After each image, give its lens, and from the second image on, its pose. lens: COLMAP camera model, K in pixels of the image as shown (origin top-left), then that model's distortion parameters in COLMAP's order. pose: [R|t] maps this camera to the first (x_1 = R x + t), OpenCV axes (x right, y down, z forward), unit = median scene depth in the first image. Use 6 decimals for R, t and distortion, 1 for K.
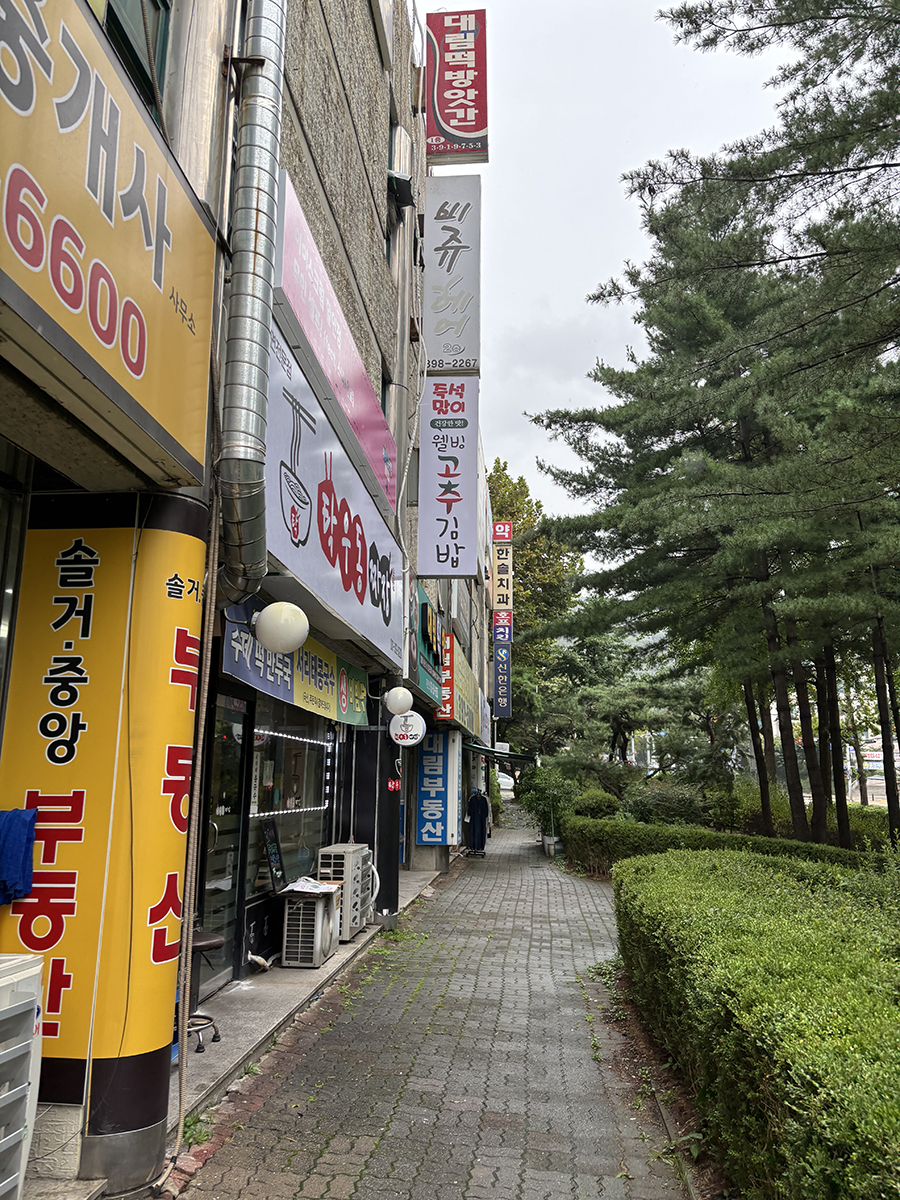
lens RADIAL K [[923.4, 0, 450.0], [0, 923.4, 600.0], [0, 0, 1]] dist [0.084962, -0.002593]
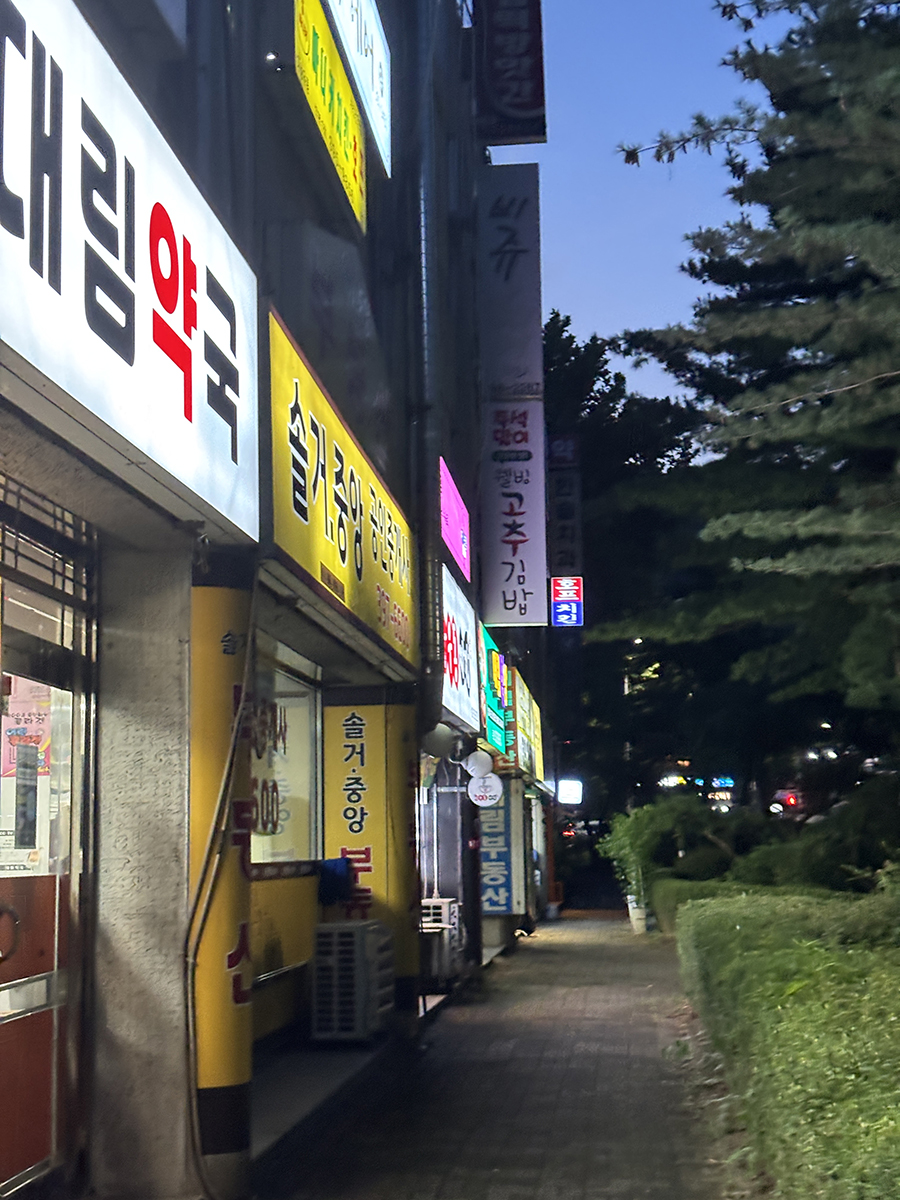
lens RADIAL K [[1785.7, 0, 450.0], [0, 1785.7, 600.0], [0, 0, 1]] dist [0.210389, -0.030996]
pose [[0.999667, -0.025293, -0.005055, -0.054303], [0.025549, 0.997904, 0.059453, -0.146403], [0.003540, -0.059563, 0.998218, -0.748503]]
